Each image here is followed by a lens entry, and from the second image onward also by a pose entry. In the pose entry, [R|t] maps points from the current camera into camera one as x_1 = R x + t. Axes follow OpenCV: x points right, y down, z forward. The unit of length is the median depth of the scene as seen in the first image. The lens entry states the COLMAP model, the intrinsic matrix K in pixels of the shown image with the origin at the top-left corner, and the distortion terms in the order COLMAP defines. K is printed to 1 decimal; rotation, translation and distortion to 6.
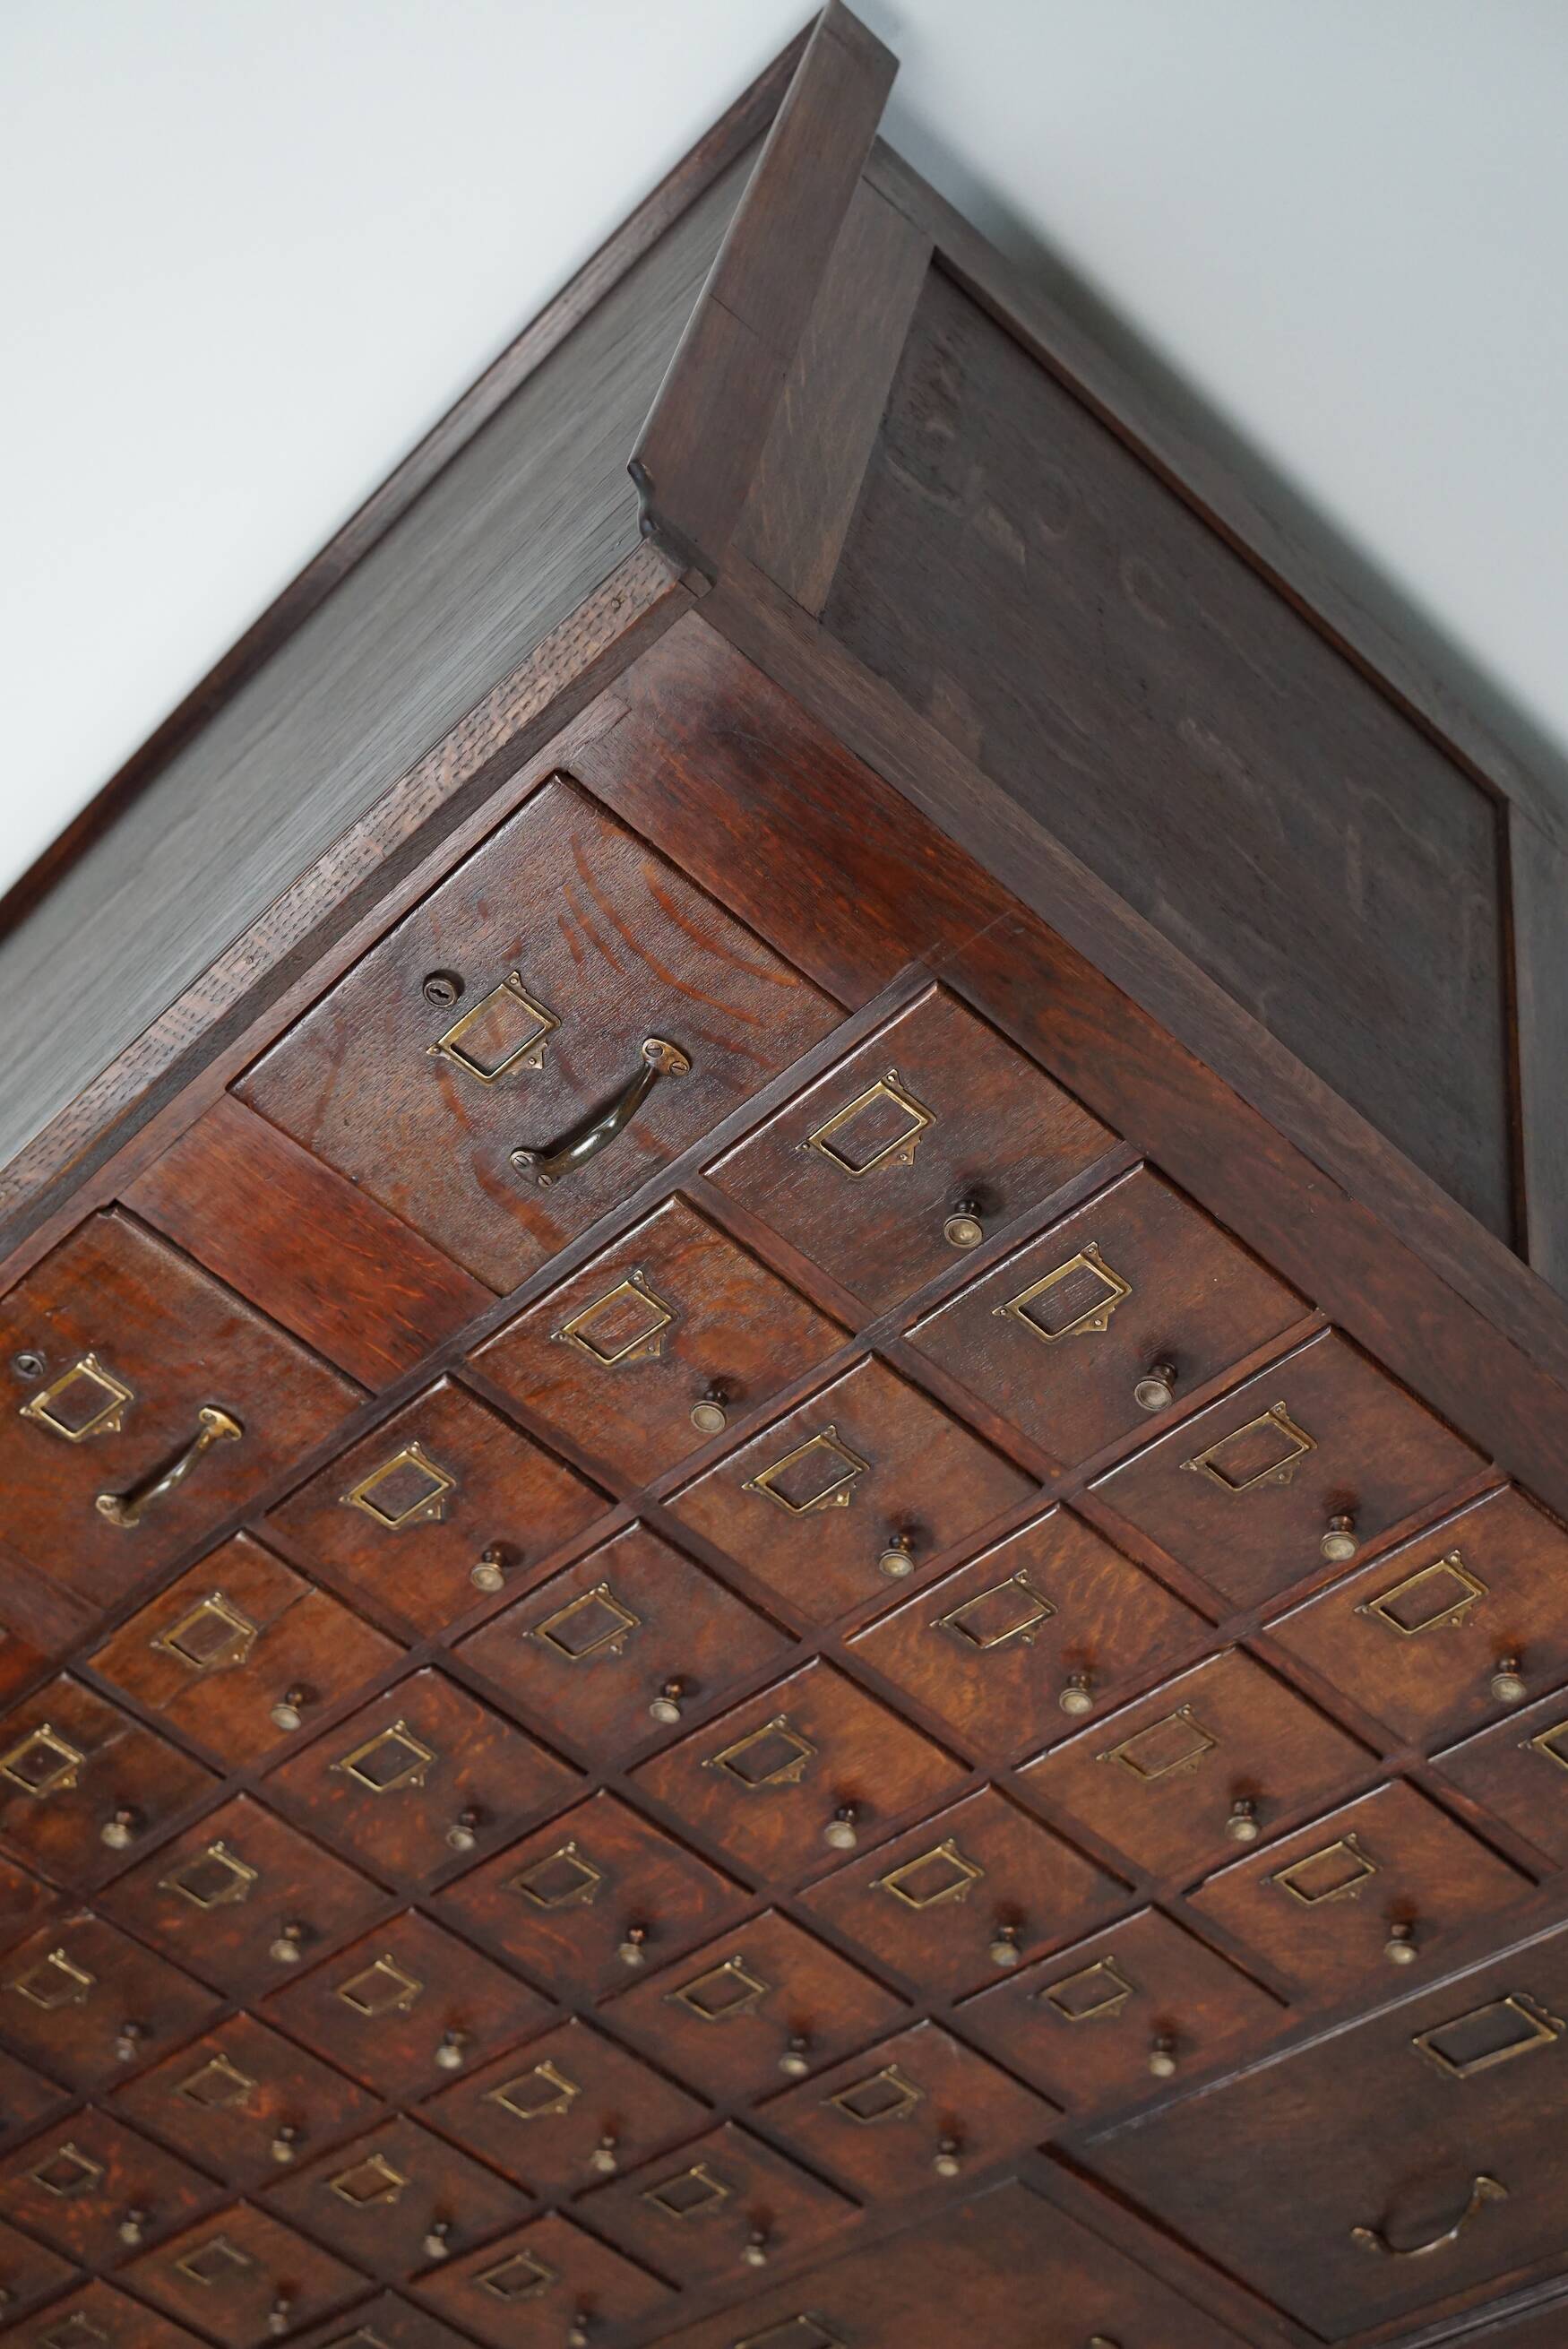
lens RADIAL K [[3028.6, 0, 784.0], [0, 3028.6, 1174.5], [0, 0, 1]] dist [-0.151712, 0.342374]
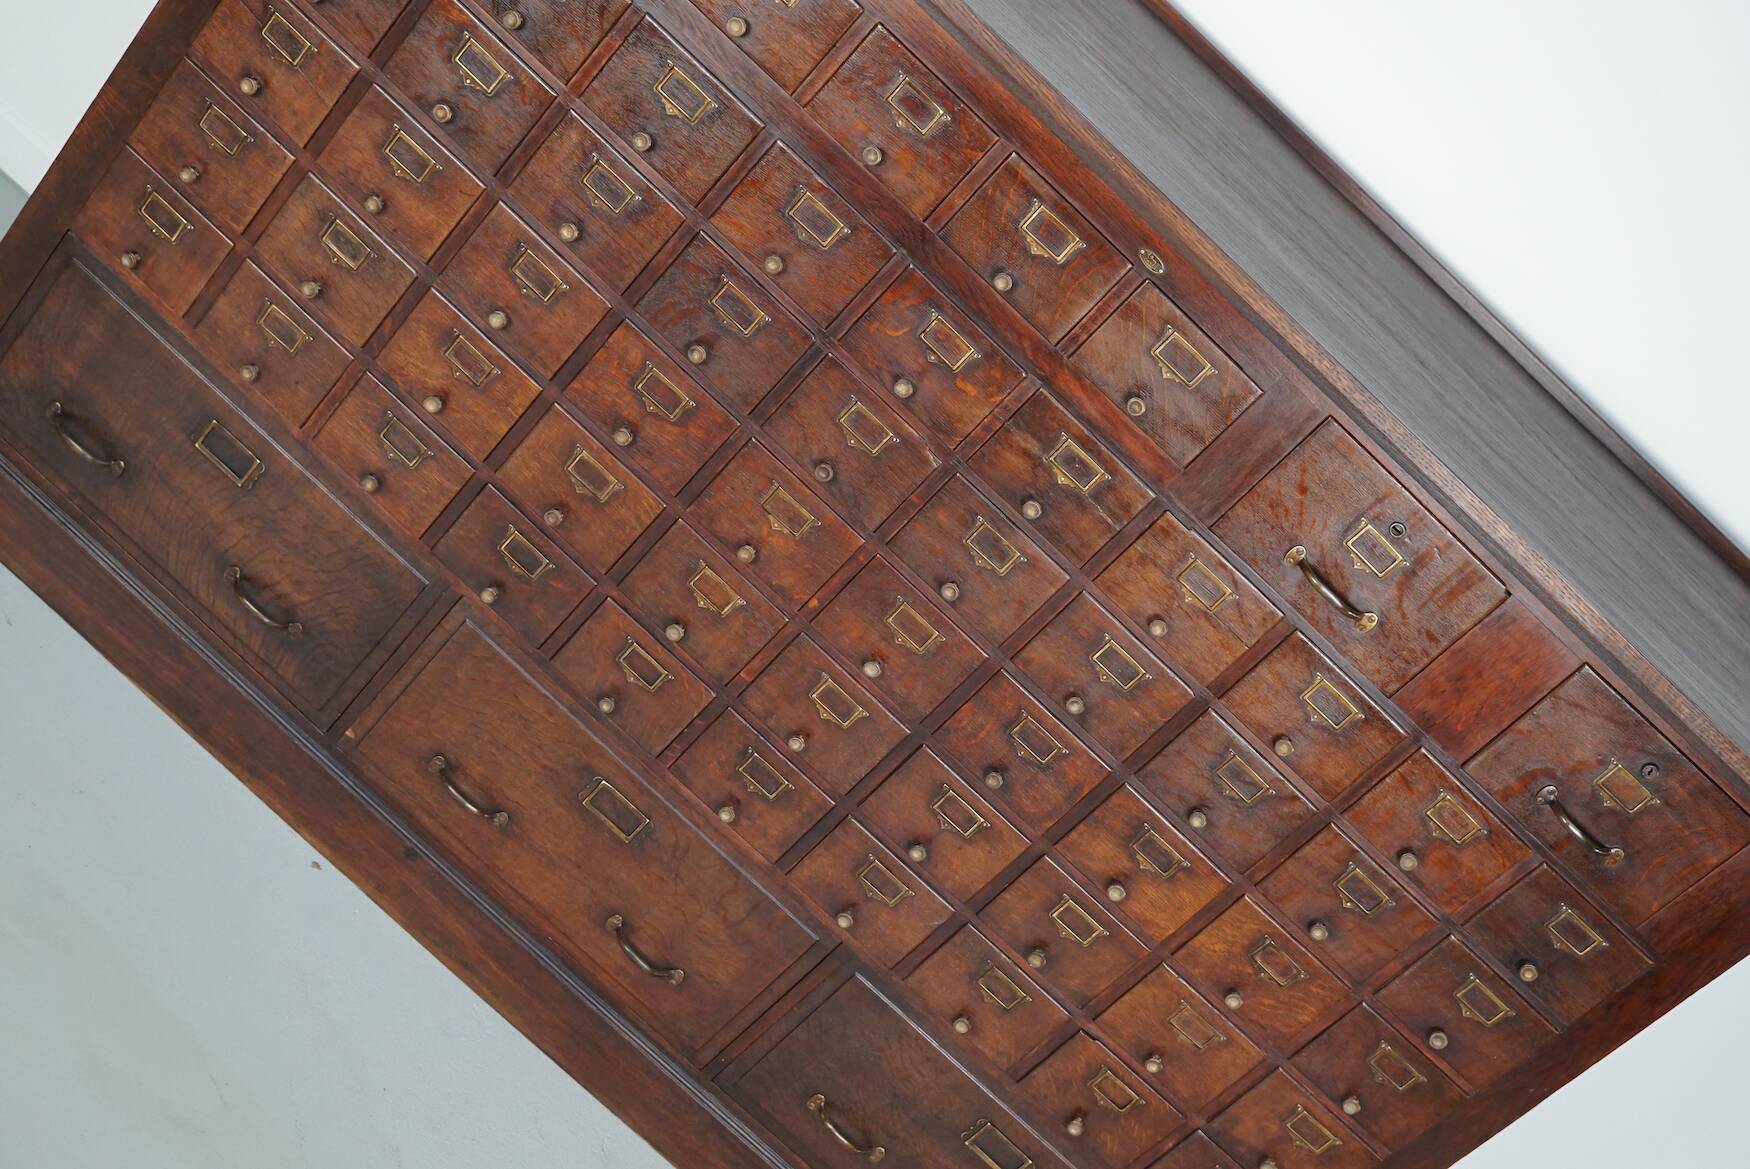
lens RADIAL K [[2256.6, 0, 875.0], [0, 2256.6, 584.5], [0, 0, 1]] dist [-0.151712, 0.342374]
pose [[0.067367, 0.859066, 0.507412, -0.930214], [-0.906260, 0.265404, -0.329018, 0.810847], [-0.417318, -0.437683, 0.796417, -0.010595]]
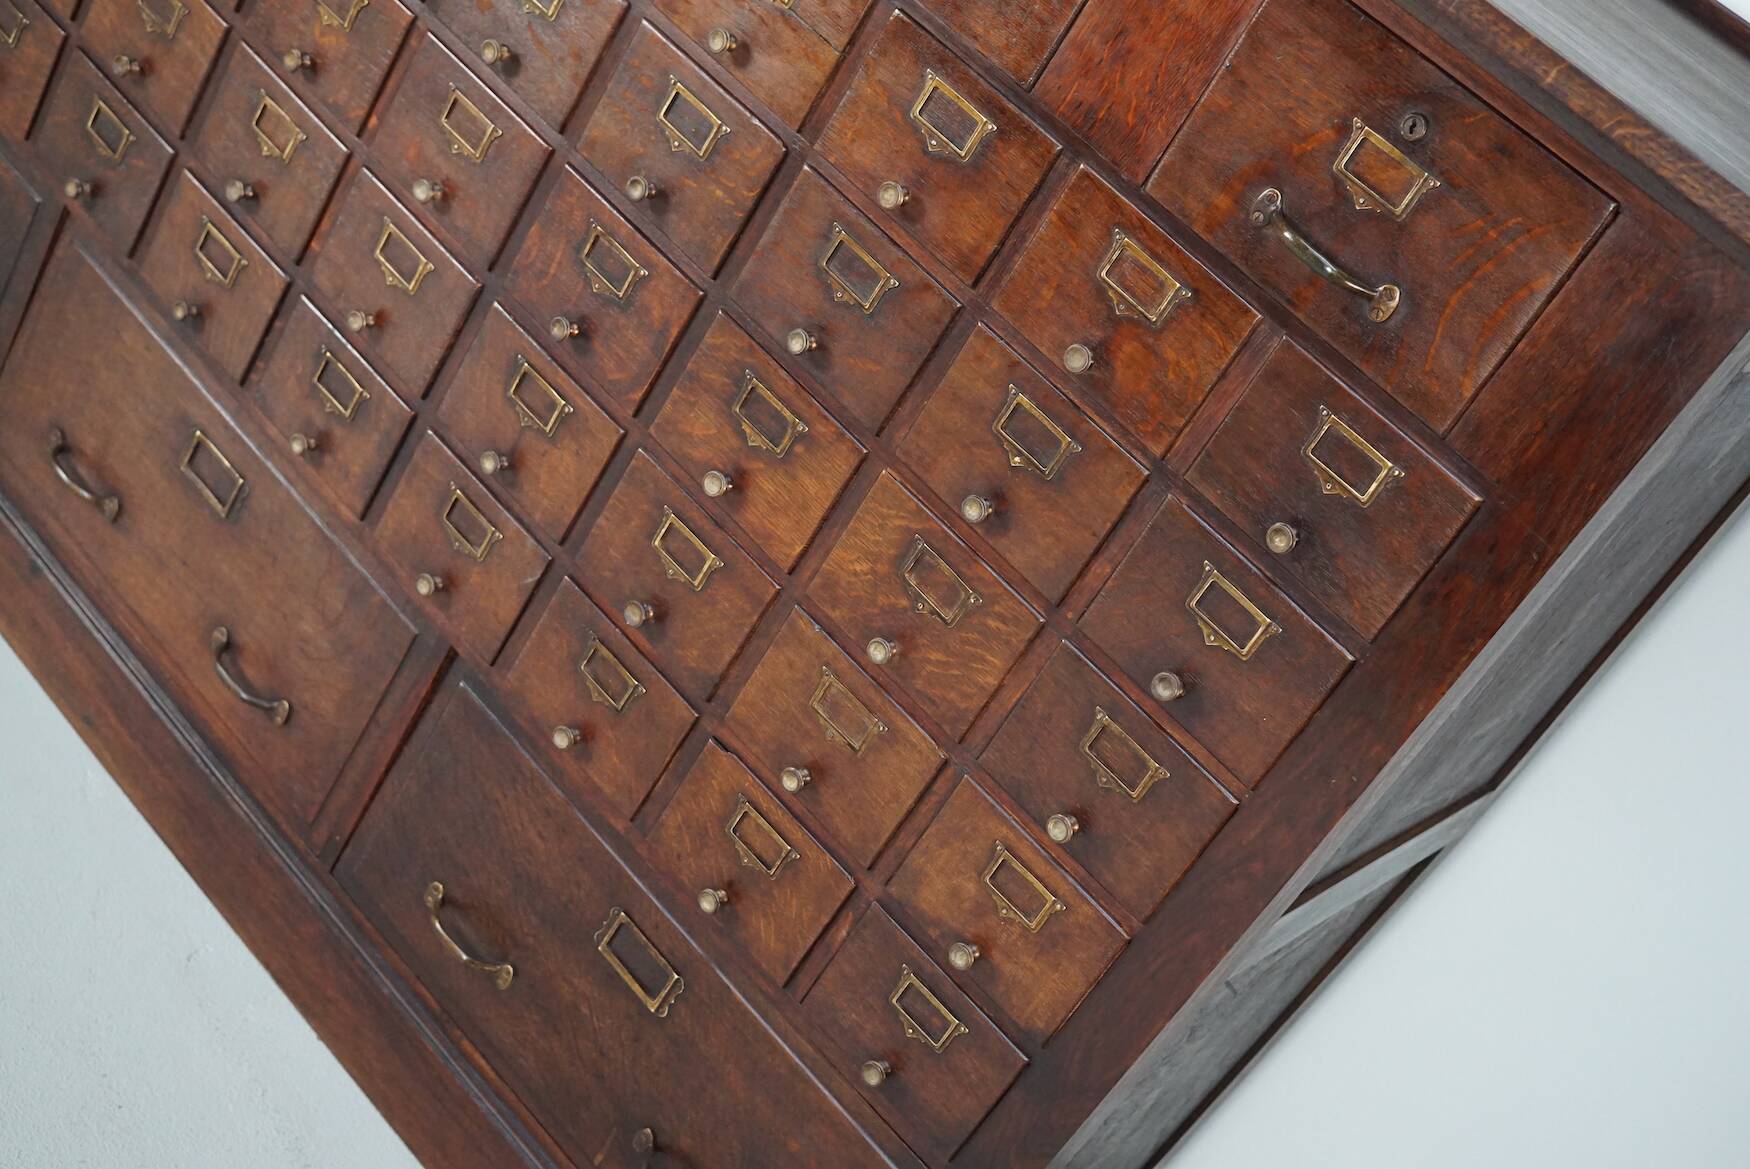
lens RADIAL K [[2256.6, 0, 875.0], [0, 2256.6, 584.5], [0, 0, 1]] dist [-0.151712, 0.342374]
pose [[0.172895, 0.957938, 0.229046, -0.156113], [-0.980394, 0.189697, -0.053318, 0.217380], [-0.094525, -0.215337, 0.971954, 0.030335]]
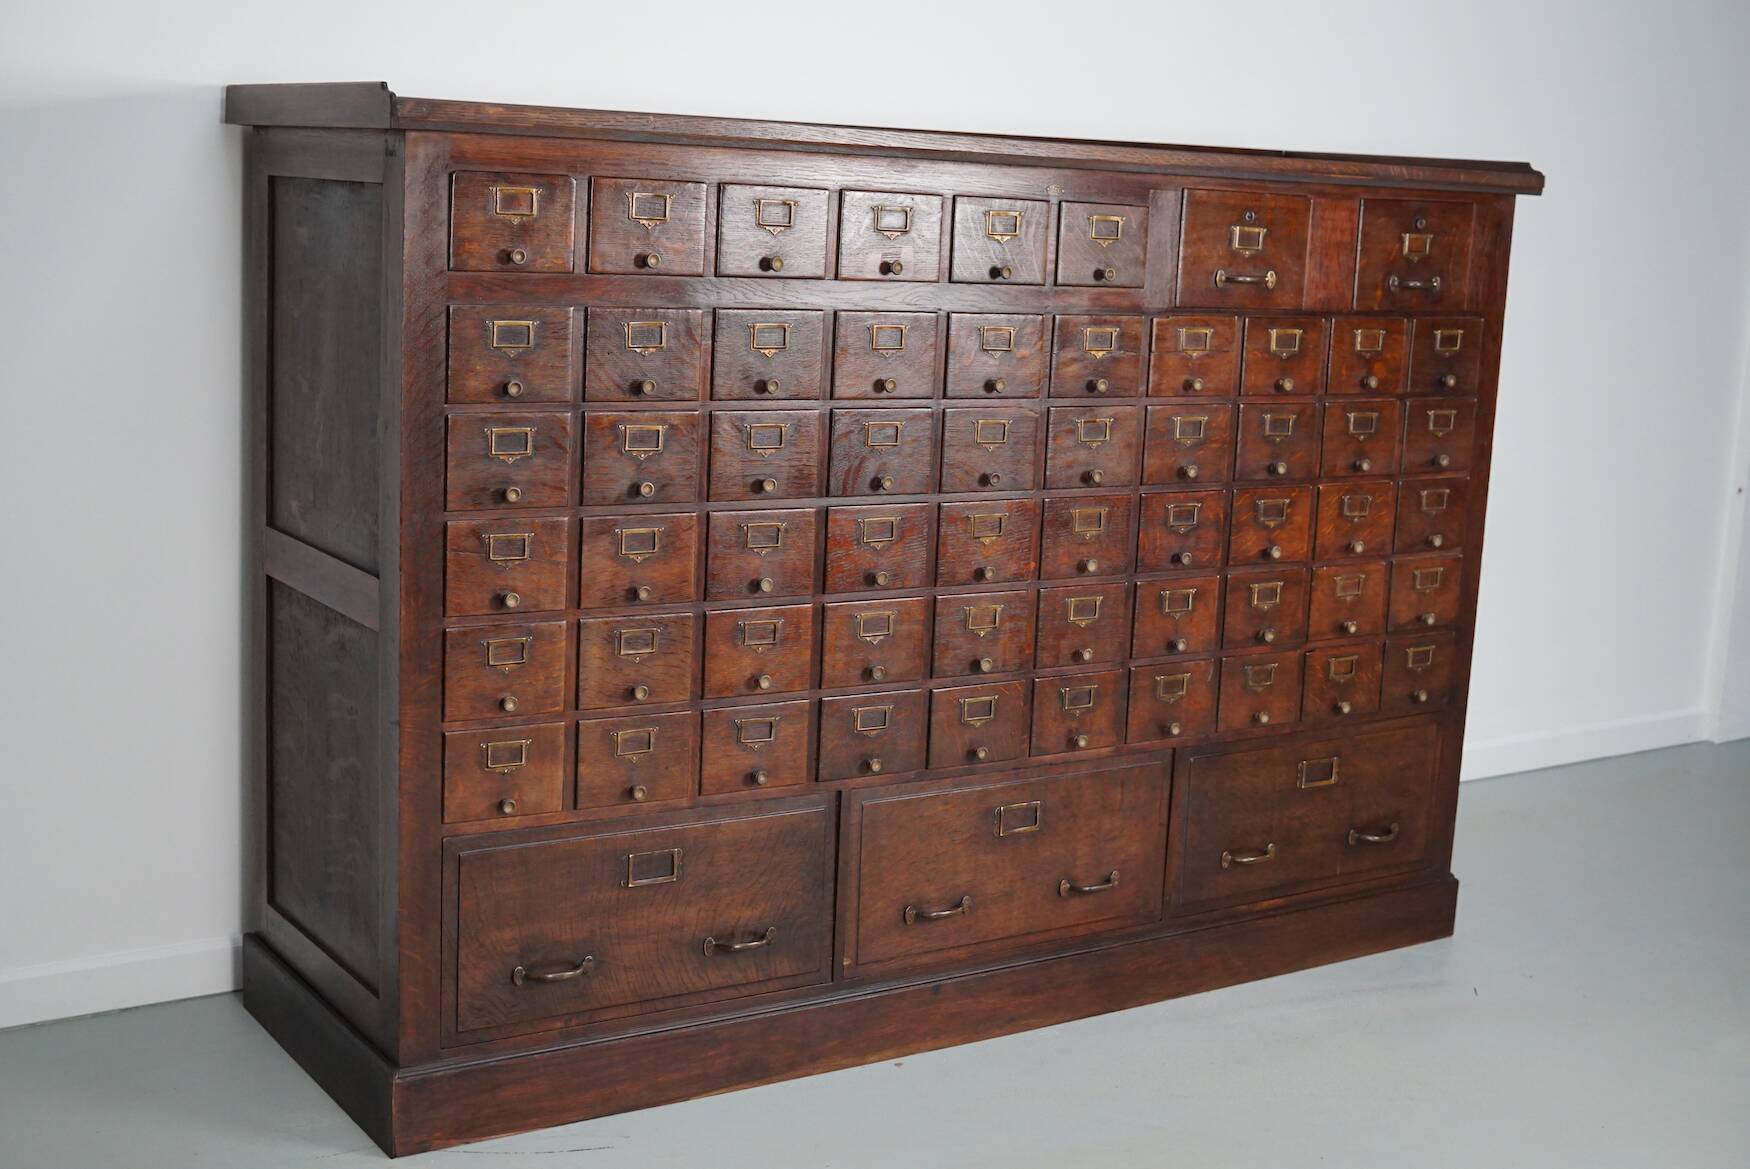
lens RADIAL K [[2256.6, 0, 875.0], [0, 2256.6, 584.5], [0, 0, 1]] dist [-0.151712, 0.342374]
pose [[0.434360, 0.649782, 0.623790, -1.441976], [-0.109752, 0.725551, -0.679360, 1.723505], [-0.894028, 0.226625, 0.386466, 0.555410]]
